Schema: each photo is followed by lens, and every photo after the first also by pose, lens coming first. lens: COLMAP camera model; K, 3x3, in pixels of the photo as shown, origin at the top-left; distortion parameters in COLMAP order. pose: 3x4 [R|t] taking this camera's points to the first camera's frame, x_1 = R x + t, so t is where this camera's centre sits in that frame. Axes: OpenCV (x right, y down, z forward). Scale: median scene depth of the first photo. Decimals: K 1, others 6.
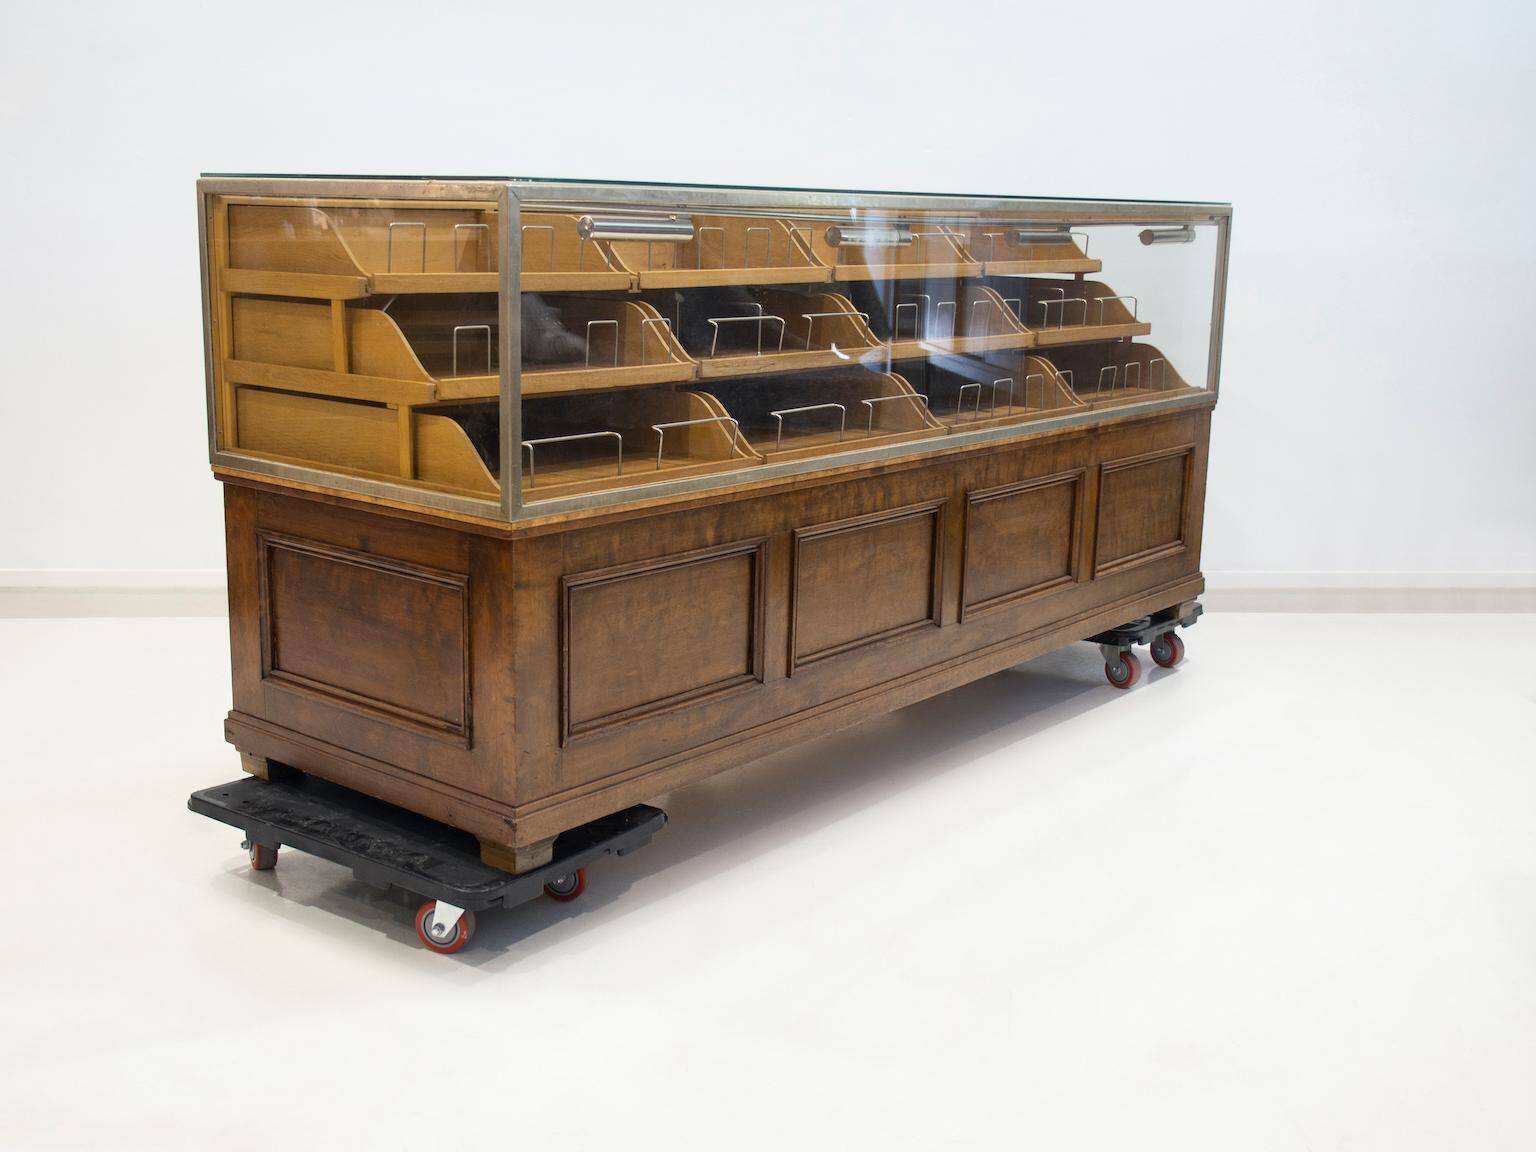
lens RADIAL K [[1702.3, 0, 768.0], [0, 1702.3, 576.0], [0, 0, 1]] dist [-0.007507, 0.006037]
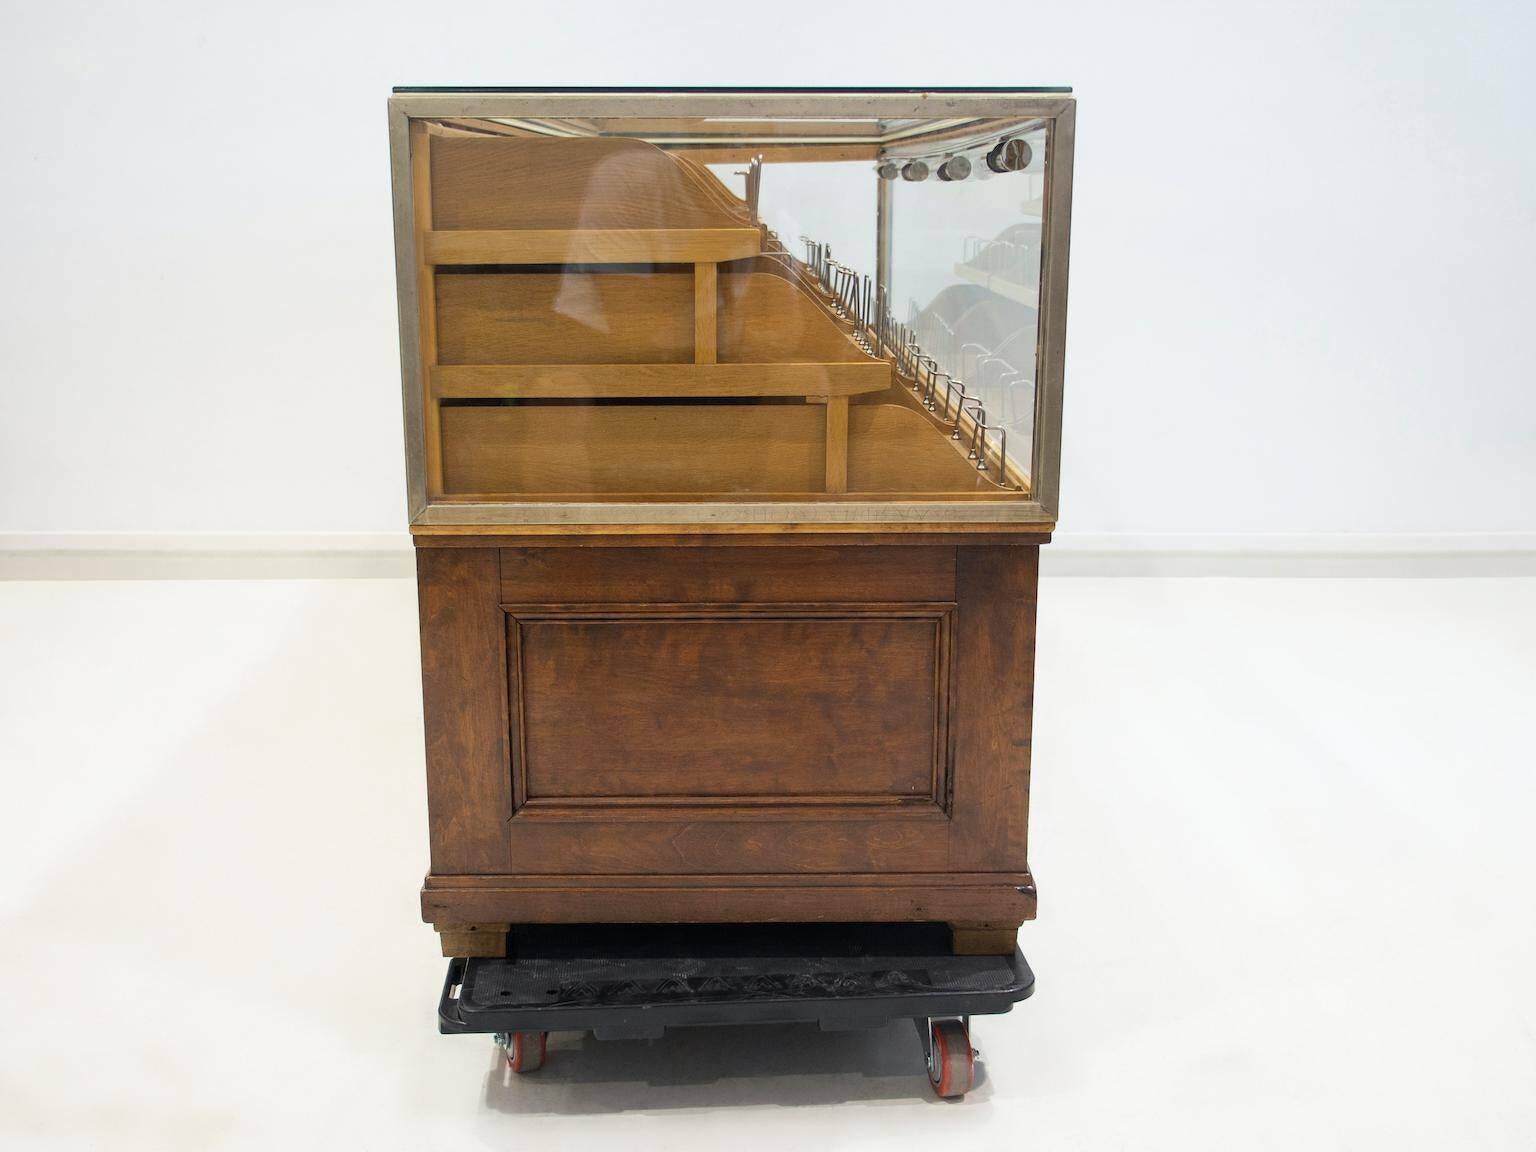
lens RADIAL K [[1693.6, 0, 767.6], [0, 1693.6, 509.6], [0, 0, 1]] dist [-0.001419, 0.002679]
pose [[0.767905, -0.169191, 0.617815, -0.669639], [0.155163, 0.984894, 0.076860, -0.107275], [-0.621487, 0.036841, 0.782558, 0.416299]]
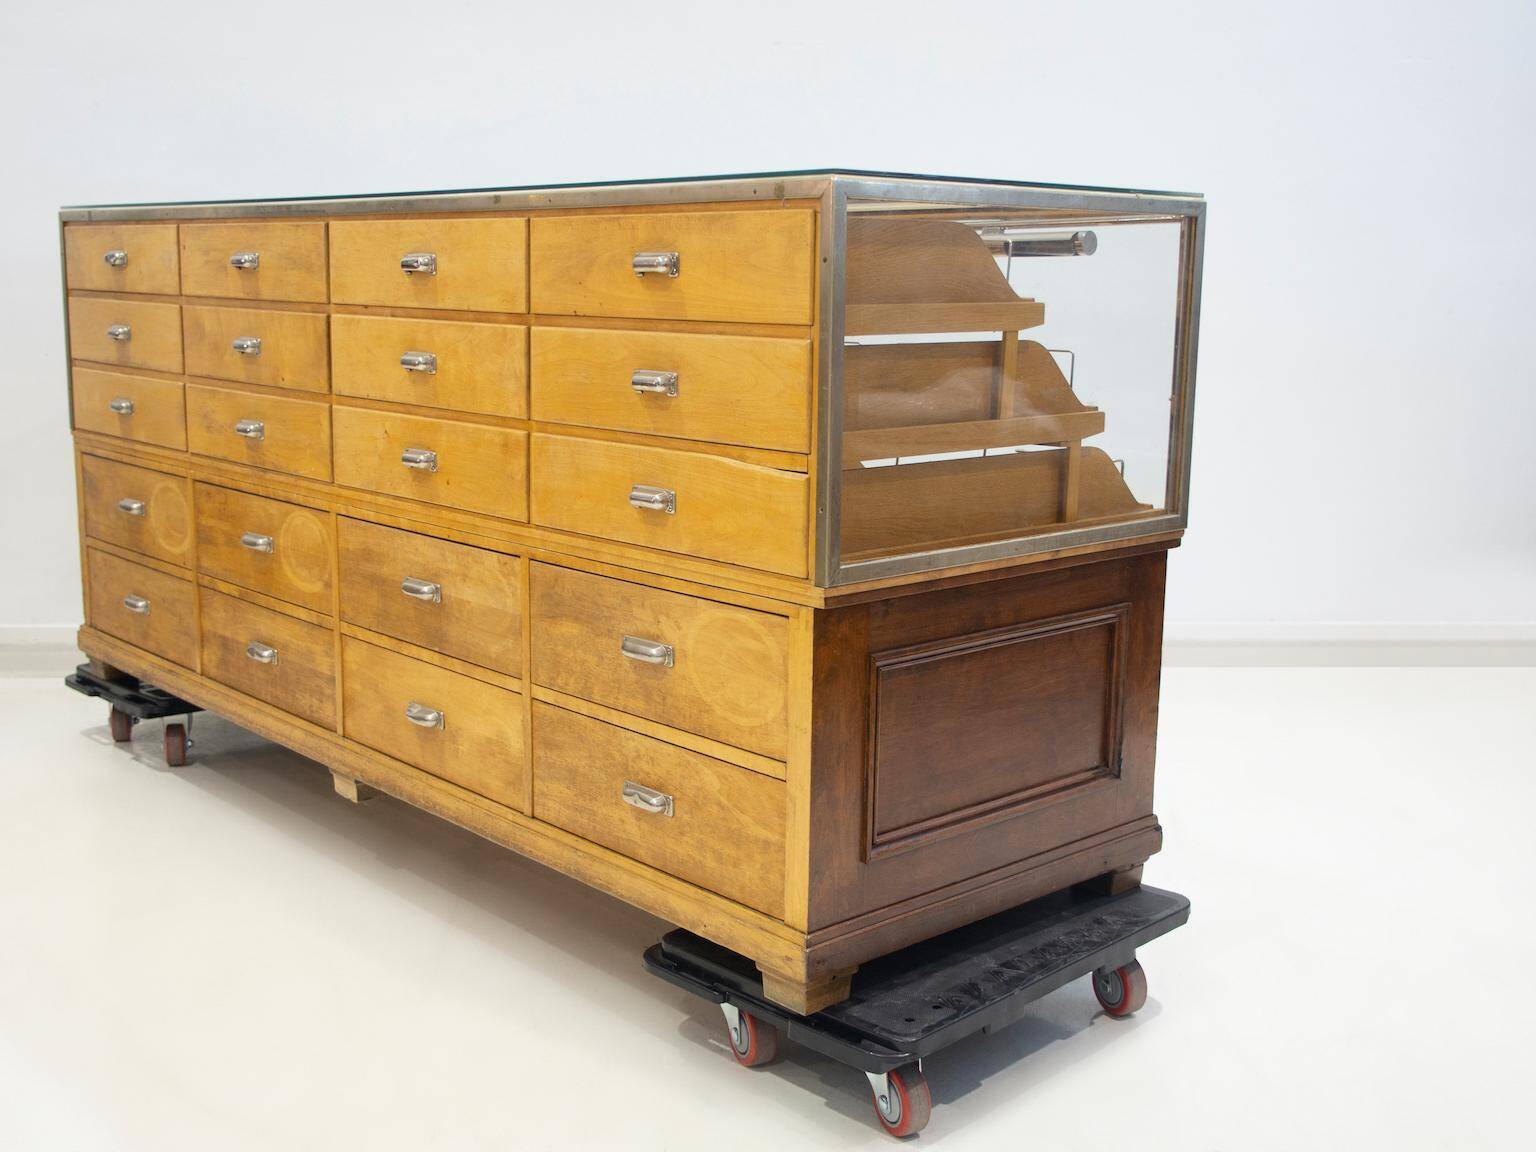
lens RADIAL K [[1702.3, 0, 768.0], [0, 1702.3, 576.0], [0, 0, 1]] dist [-0.007507, 0.006037]
pose [[0.157025, -0.200703, 0.966986, -1.068642], [0.202804, 0.964818, 0.167321, -0.203947], [-0.966547, 0.169835, 0.192204, 0.944943]]
